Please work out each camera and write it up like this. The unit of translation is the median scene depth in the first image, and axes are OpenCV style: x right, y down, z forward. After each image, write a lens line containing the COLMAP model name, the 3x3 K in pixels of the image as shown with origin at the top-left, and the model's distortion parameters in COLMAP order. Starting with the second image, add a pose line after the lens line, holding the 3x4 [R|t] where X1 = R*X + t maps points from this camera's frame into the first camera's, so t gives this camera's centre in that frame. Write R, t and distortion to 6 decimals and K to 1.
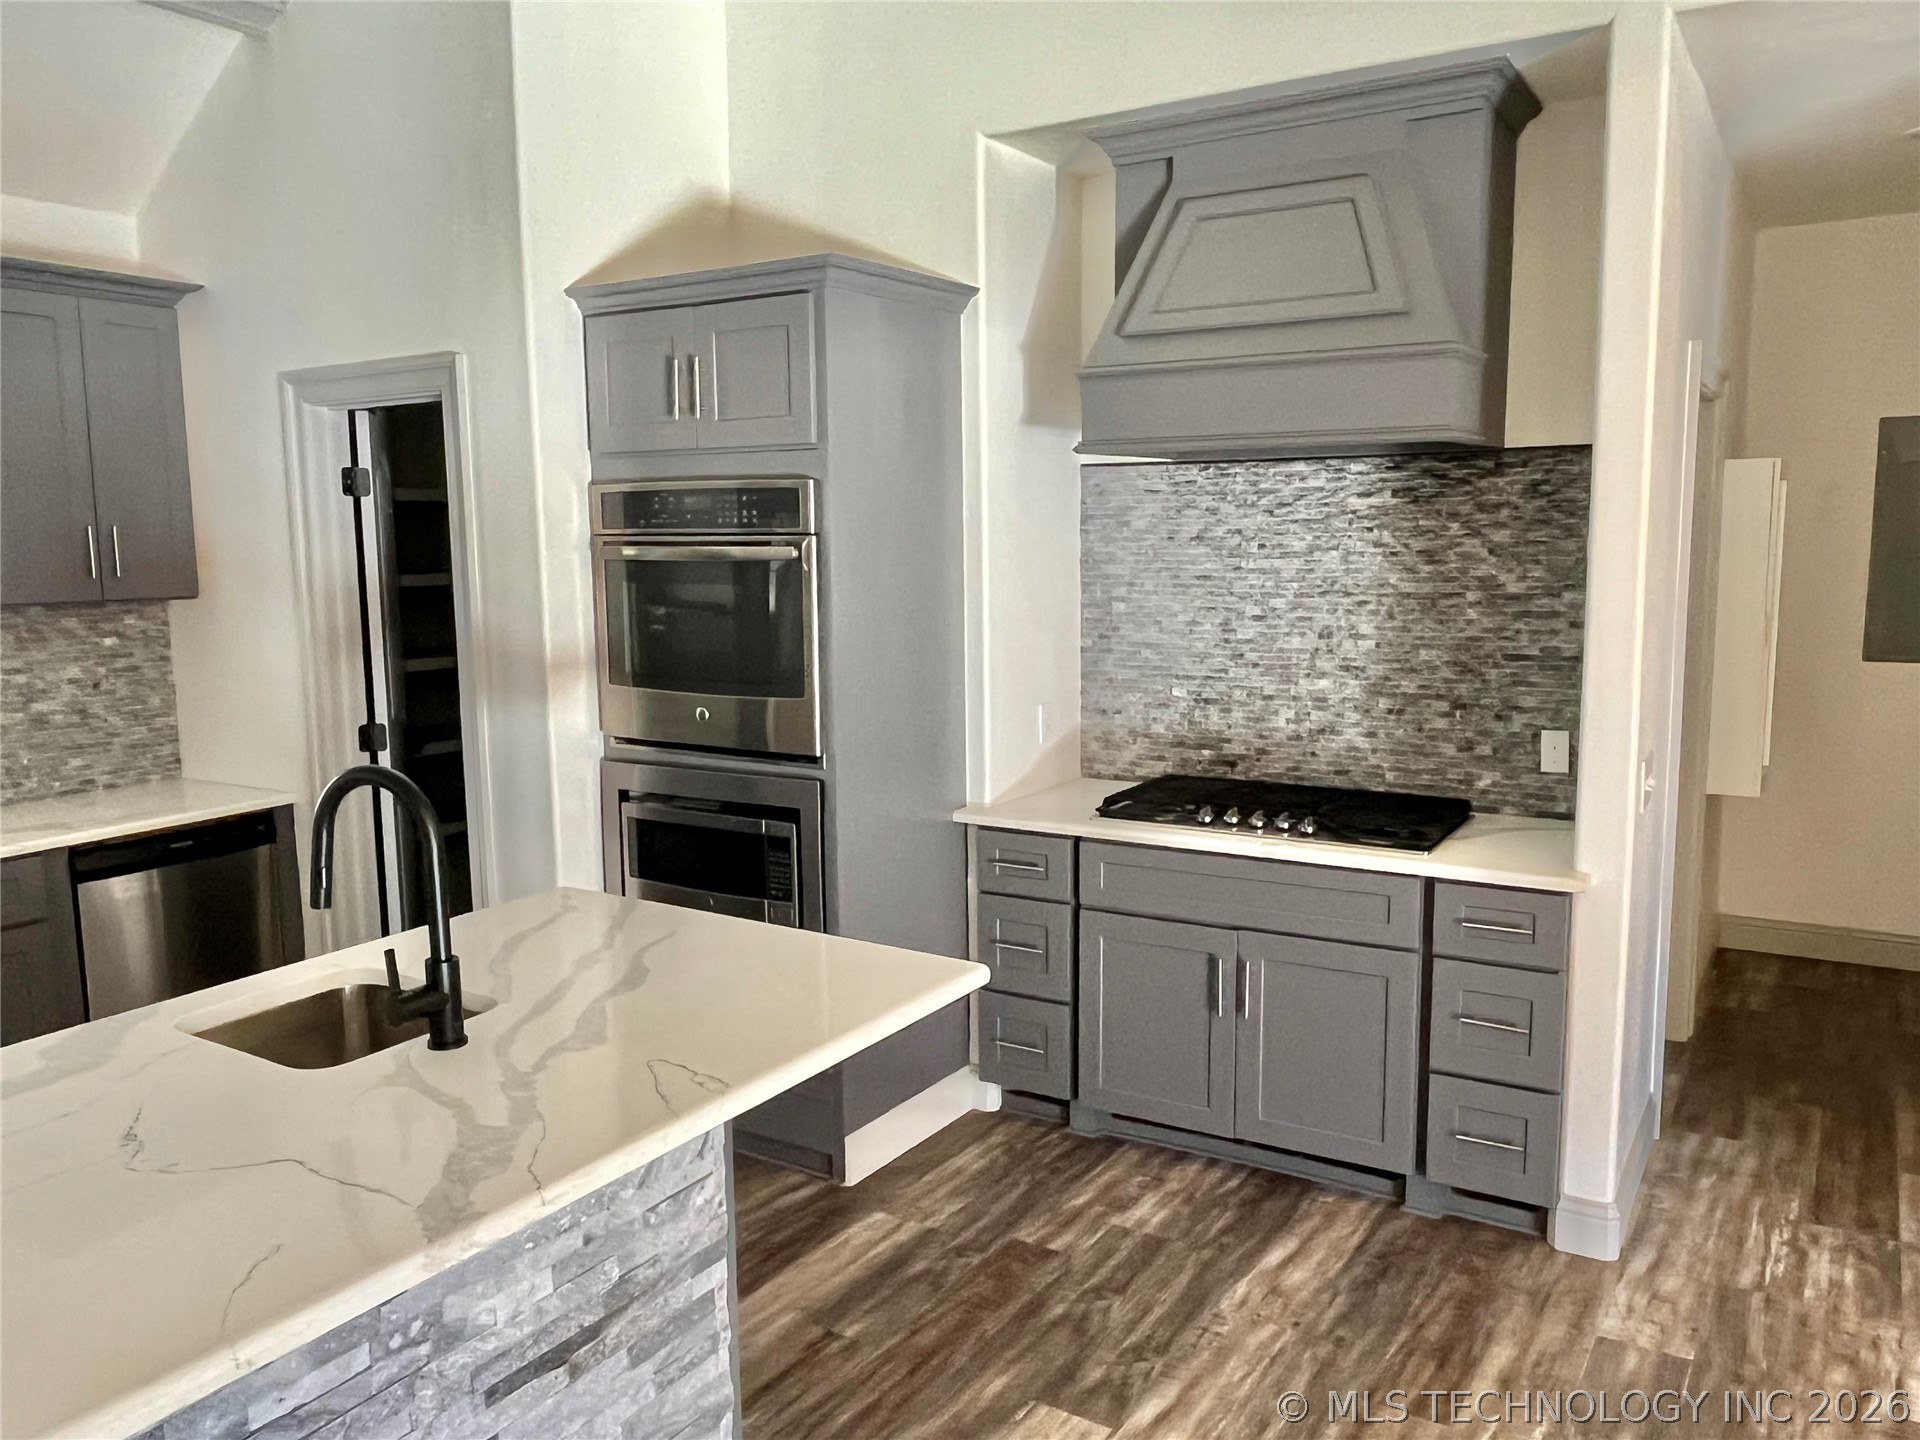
lens RADIAL K [[1428.9, 0, 945.1], [0, 1428.9, 713.2], [0, 0, 1]] dist [-0.000326, -0.003004]
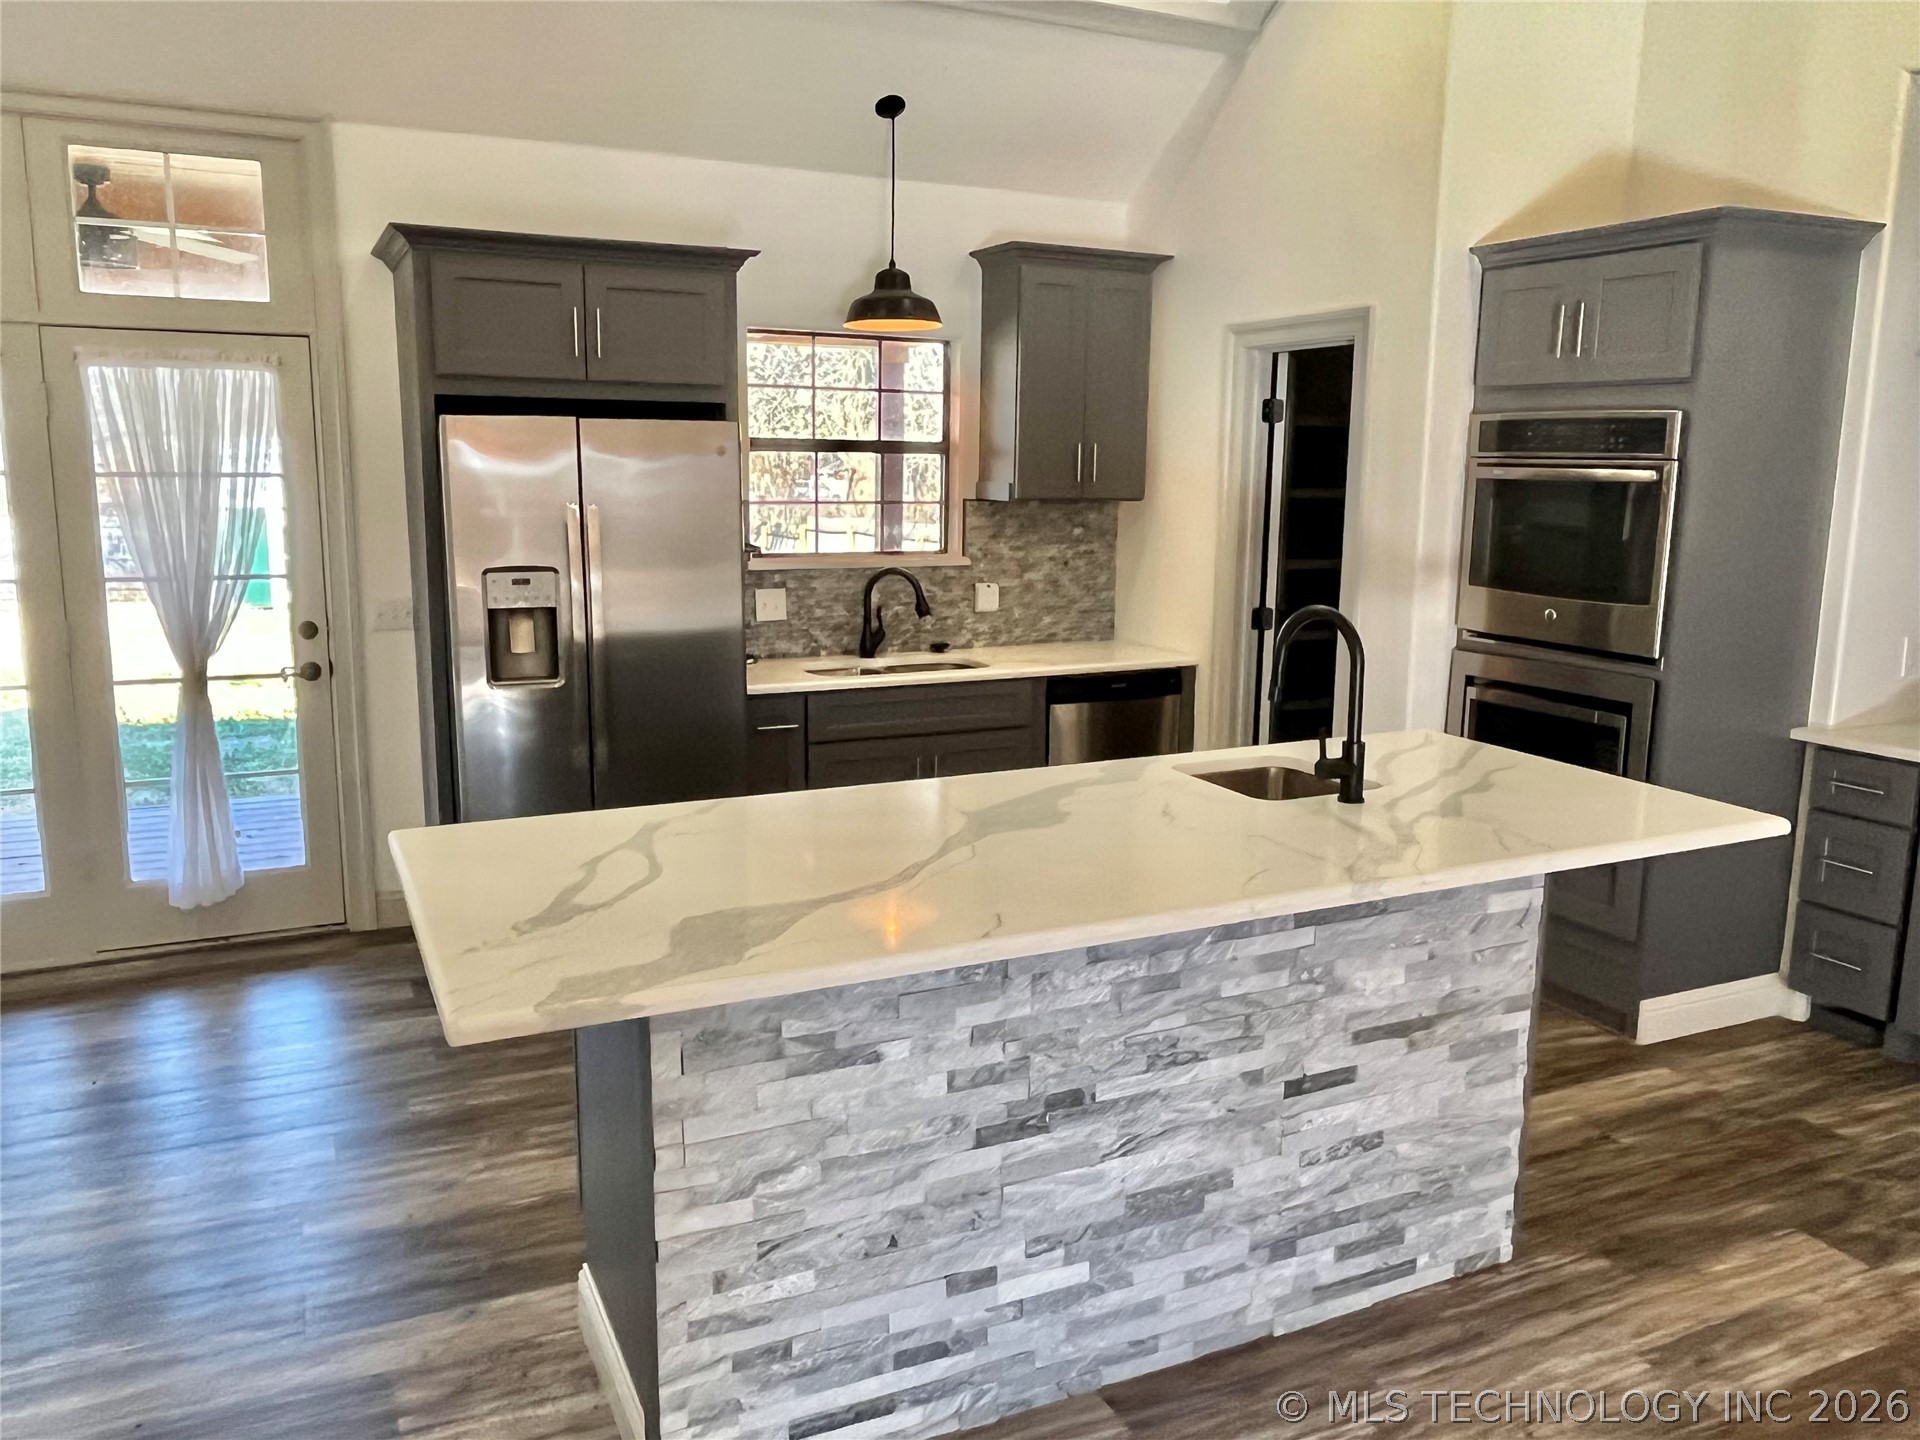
lens RADIAL K [[1428.9, 0, 945.1], [0, 1428.9, 713.2], [0, 0, 1]] dist [-0.000326, -0.003004]
pose [[0.845725, 0.114080, -0.521282, 0.028399], [-0.088025, 0.993323, 0.074573, 0.037628], [0.526309, -0.017182, 0.850120, -0.248212]]
